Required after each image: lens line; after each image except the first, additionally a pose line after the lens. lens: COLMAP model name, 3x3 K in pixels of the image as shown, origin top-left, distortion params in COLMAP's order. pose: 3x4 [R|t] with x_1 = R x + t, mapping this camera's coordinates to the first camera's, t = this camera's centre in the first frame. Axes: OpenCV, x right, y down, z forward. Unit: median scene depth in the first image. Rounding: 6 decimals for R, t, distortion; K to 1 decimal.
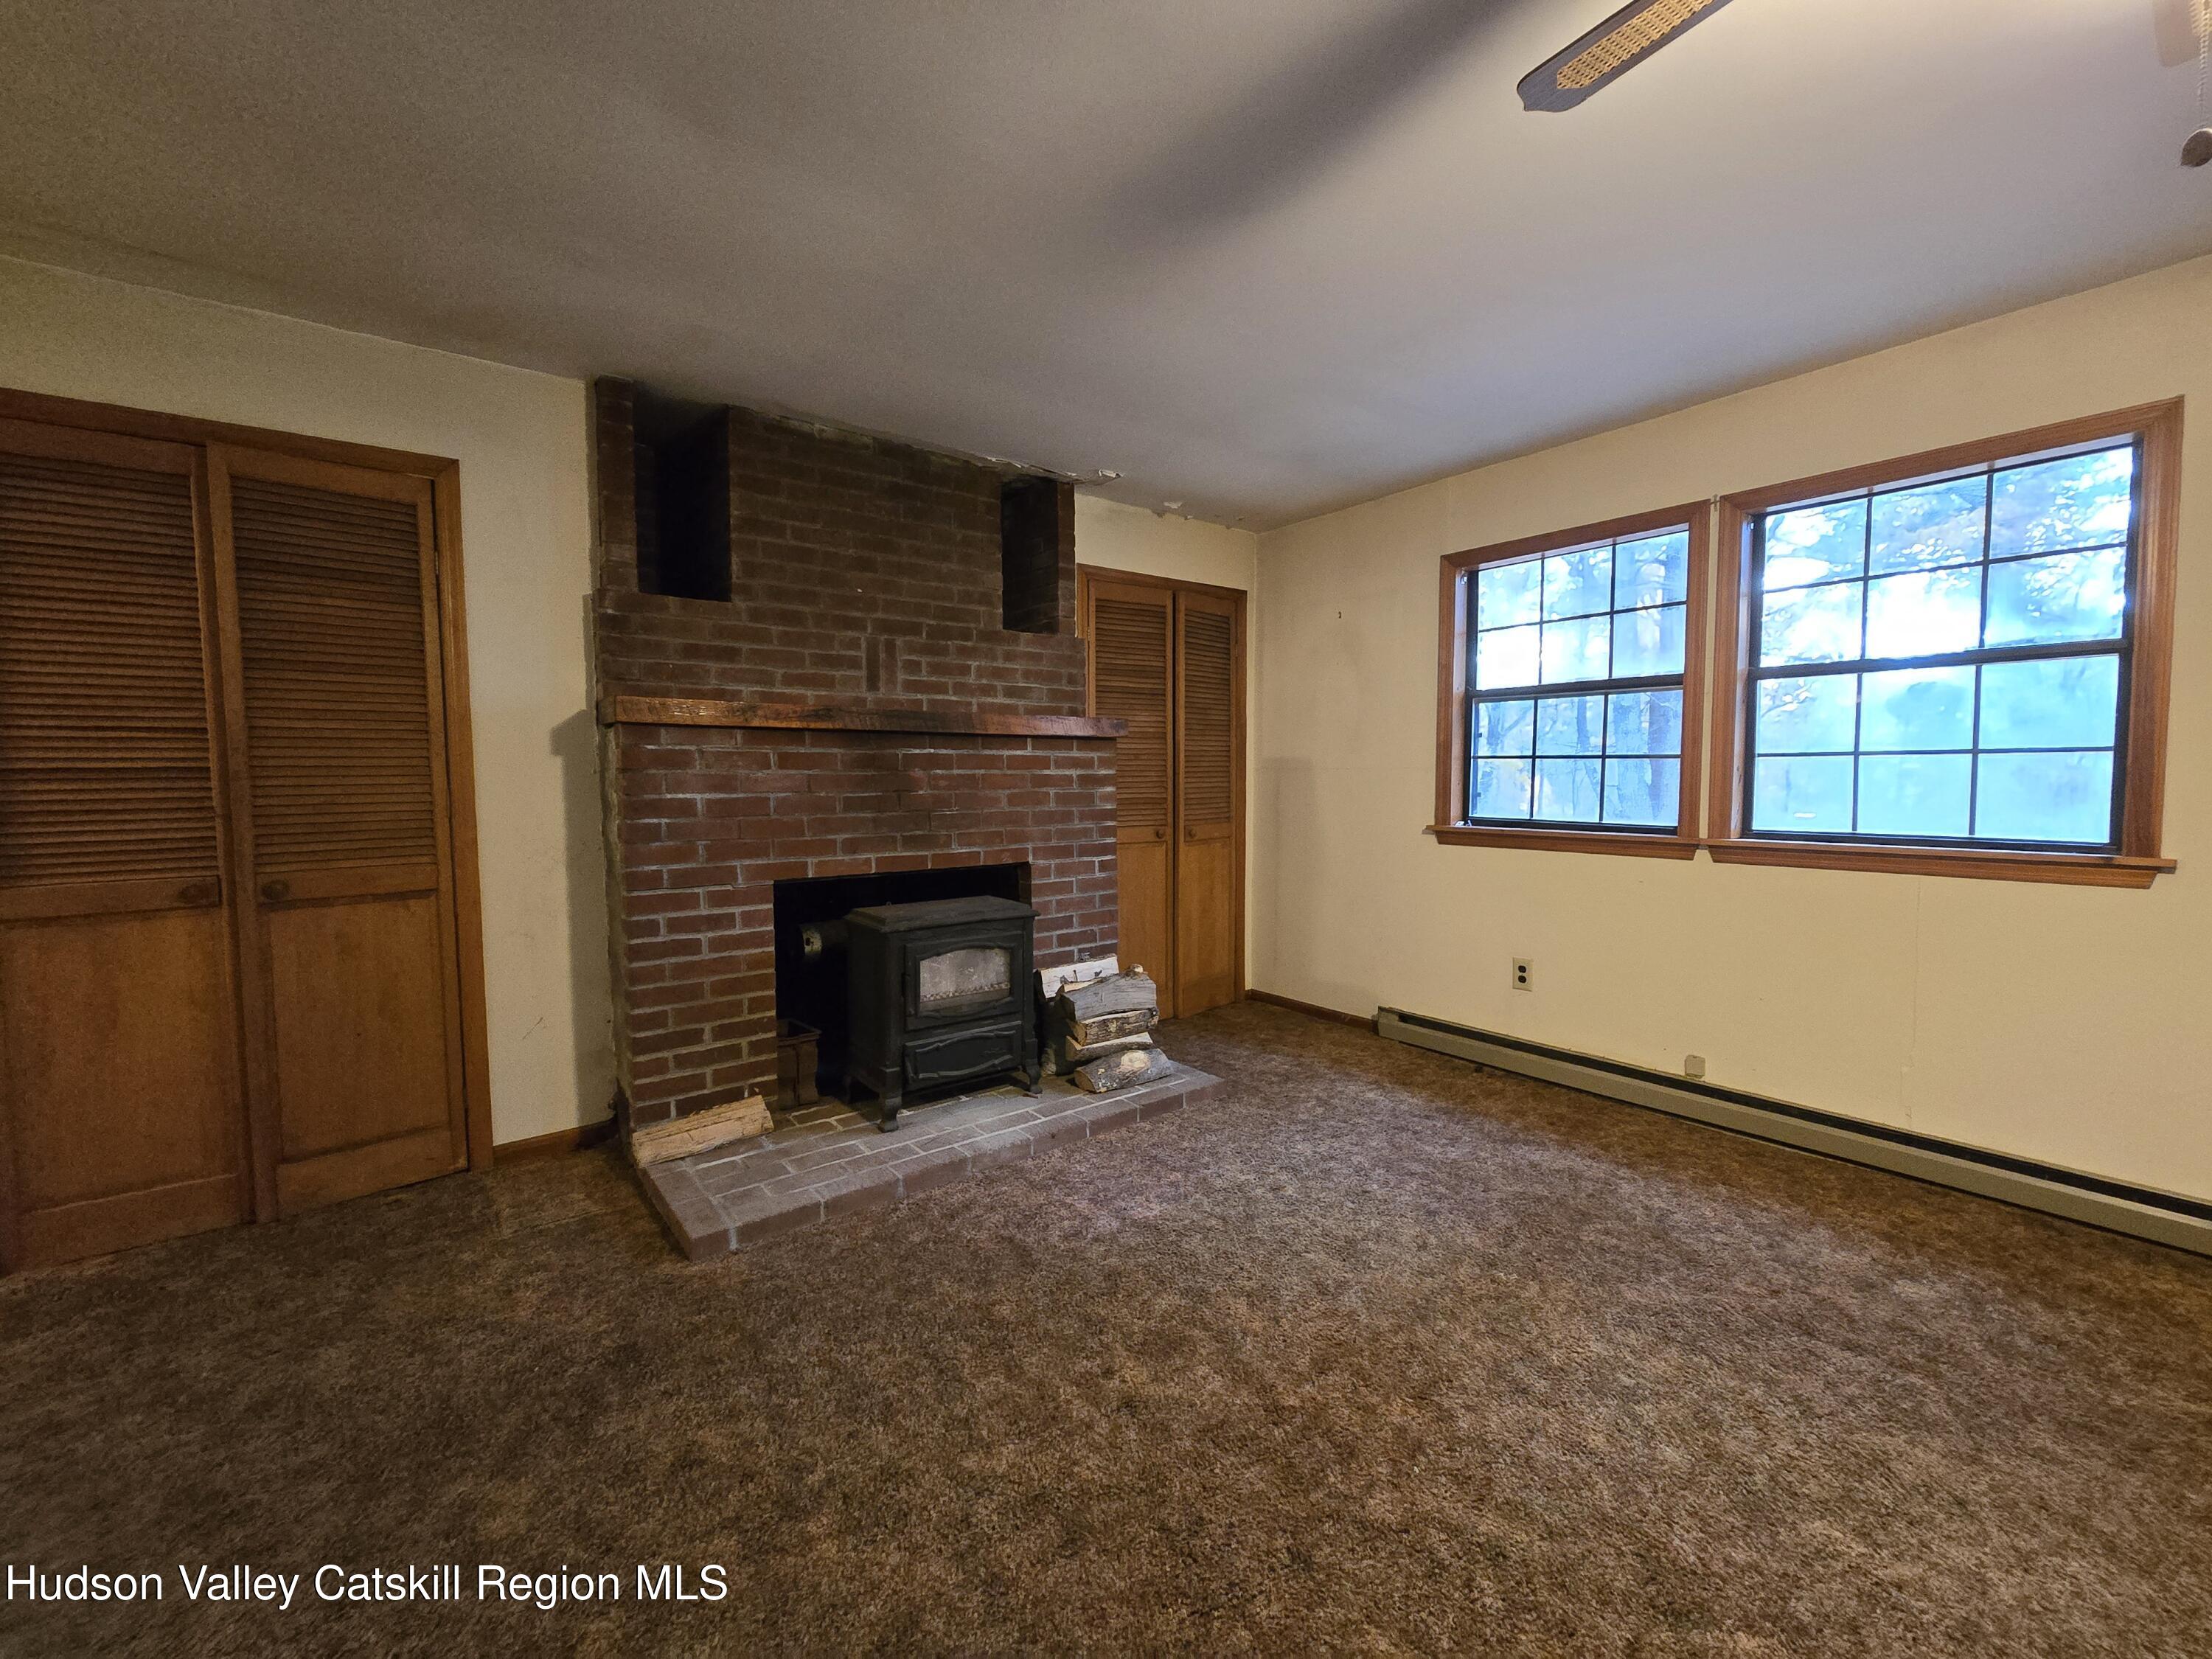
lens RADIAL K [[900.1, 0, 1106.0], [0, 900.1, 829.5], [0, 0, 1]] dist [-0.002080, -0.000063]
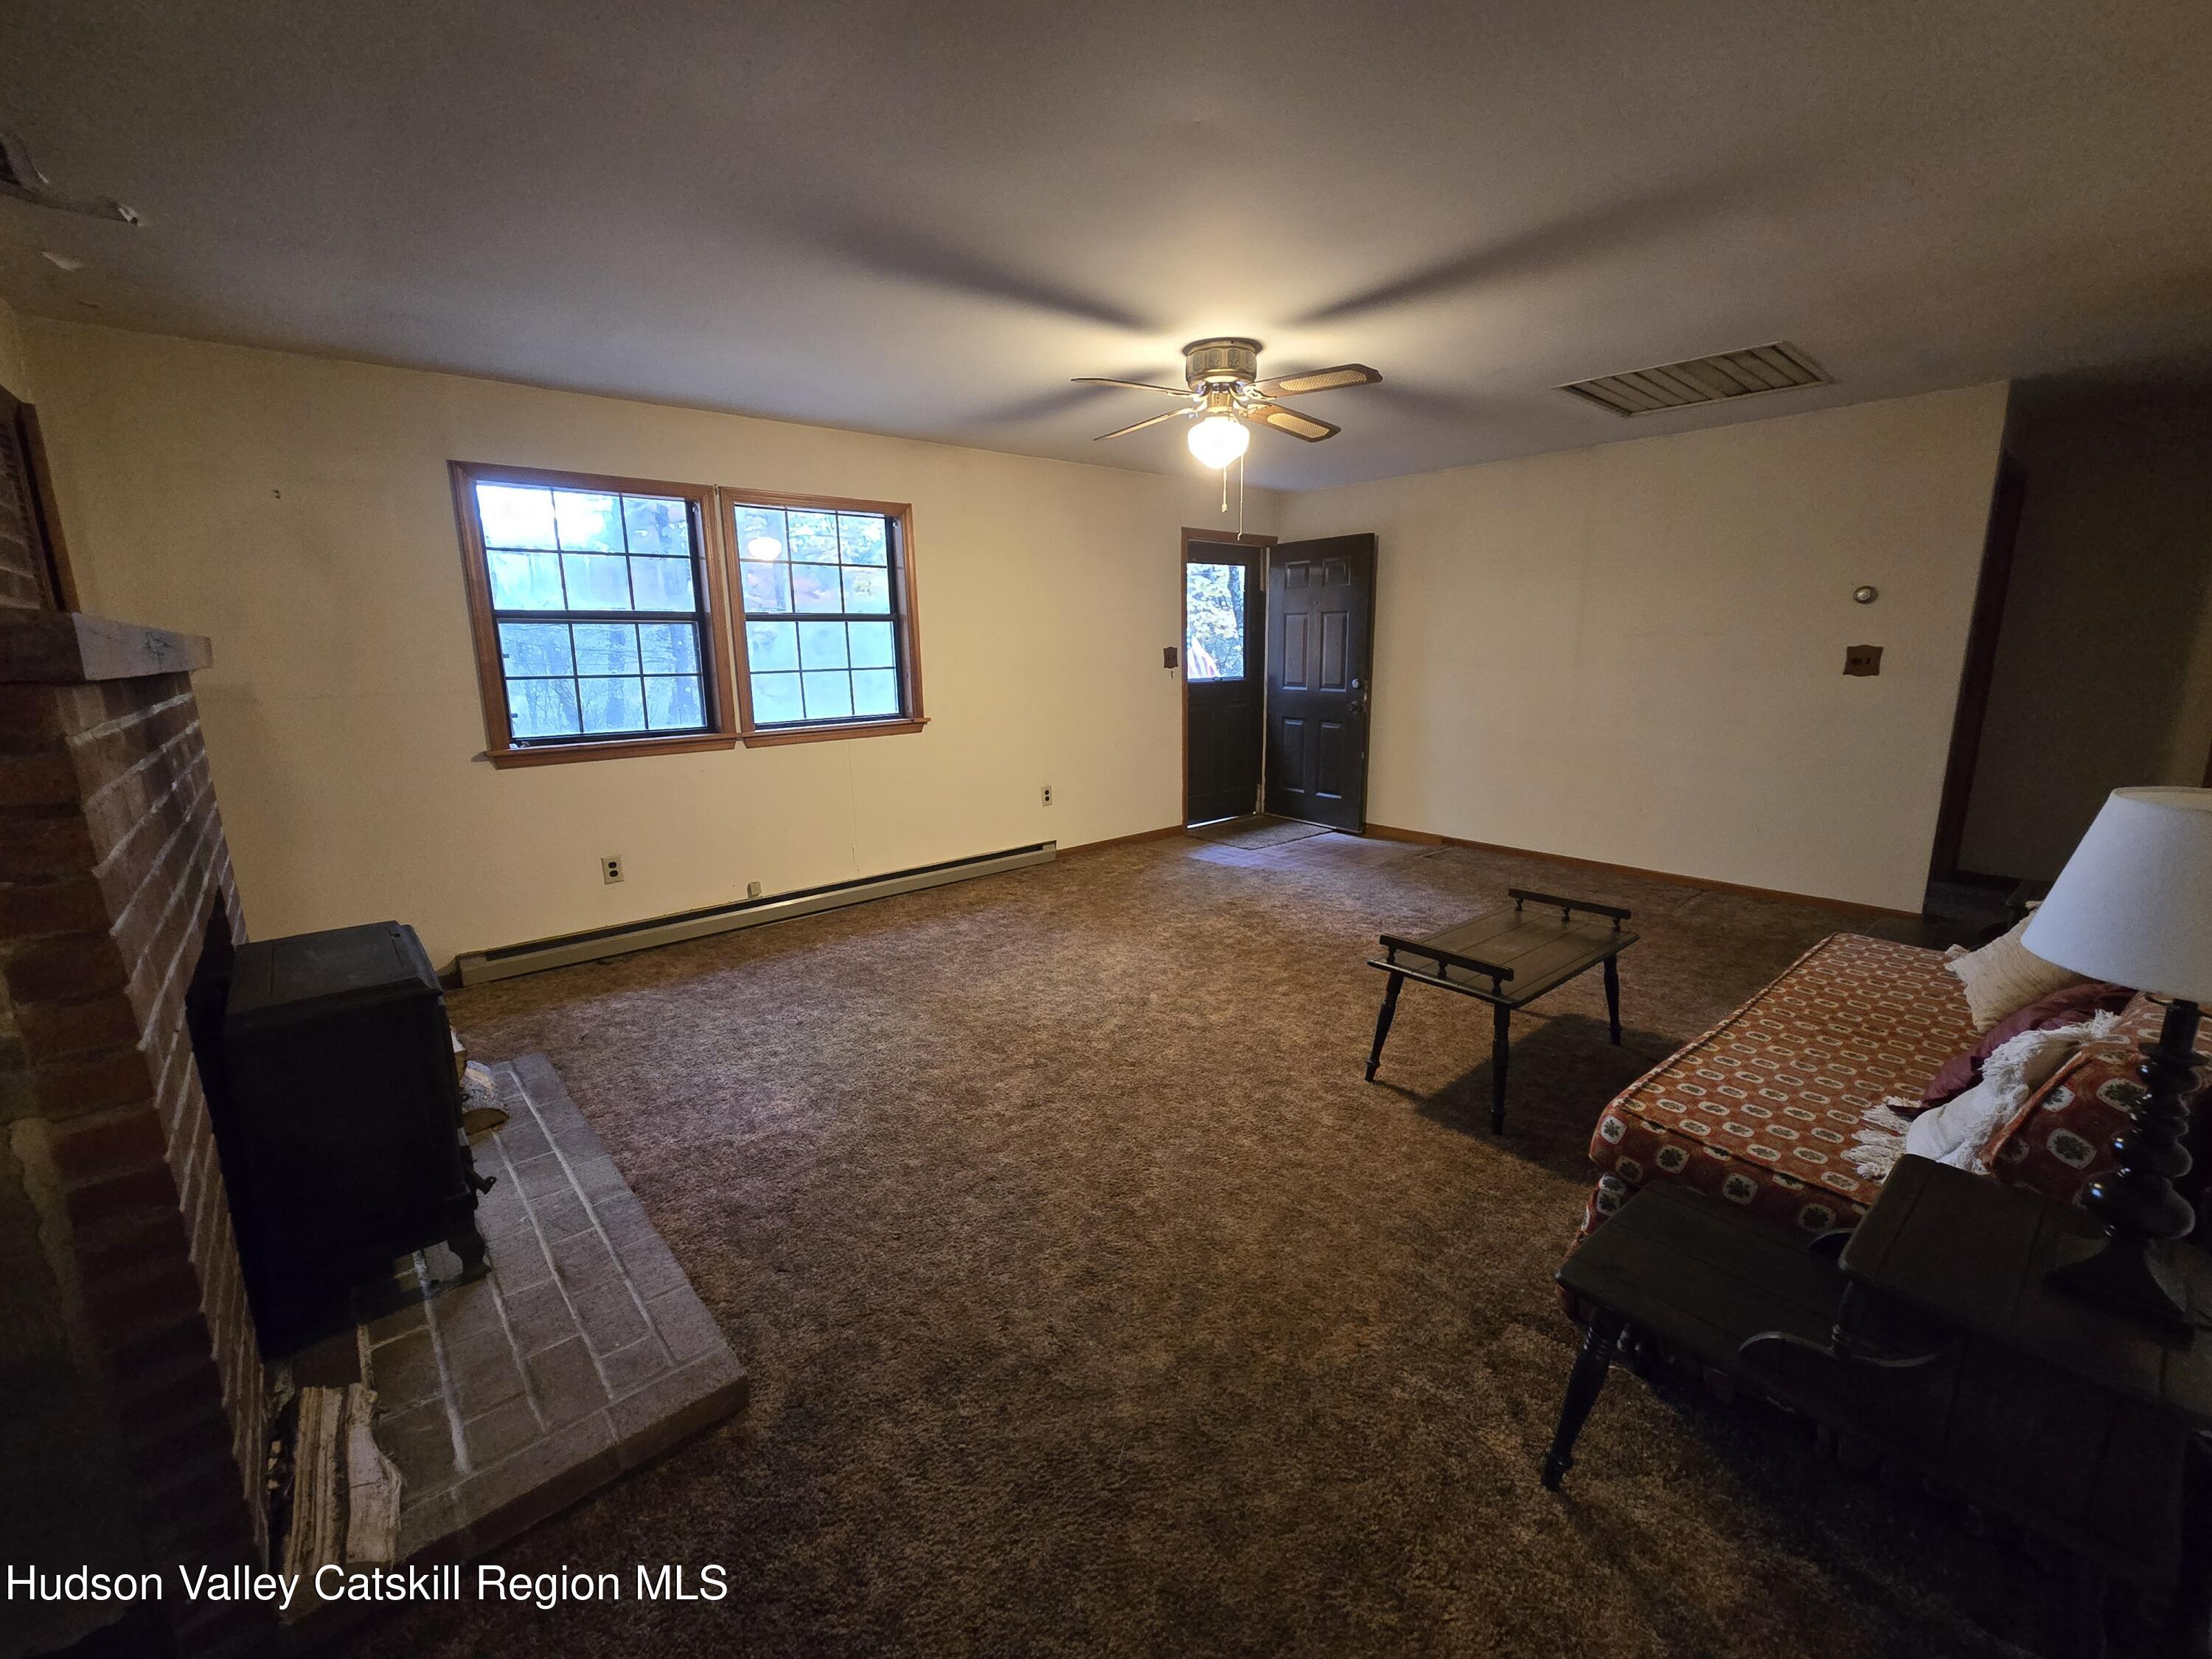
lens RADIAL K [[900.1, 0, 1106.0], [0, 900.1, 829.5], [0, 0, 1]] dist [-0.002080, -0.000063]
pose [[-0.057906, -0.199670, 0.978151, -0.844530], [0.076216, 0.976051, 0.203754, -0.091590], [-0.995408, 0.086350, -0.041301, 0.518405]]
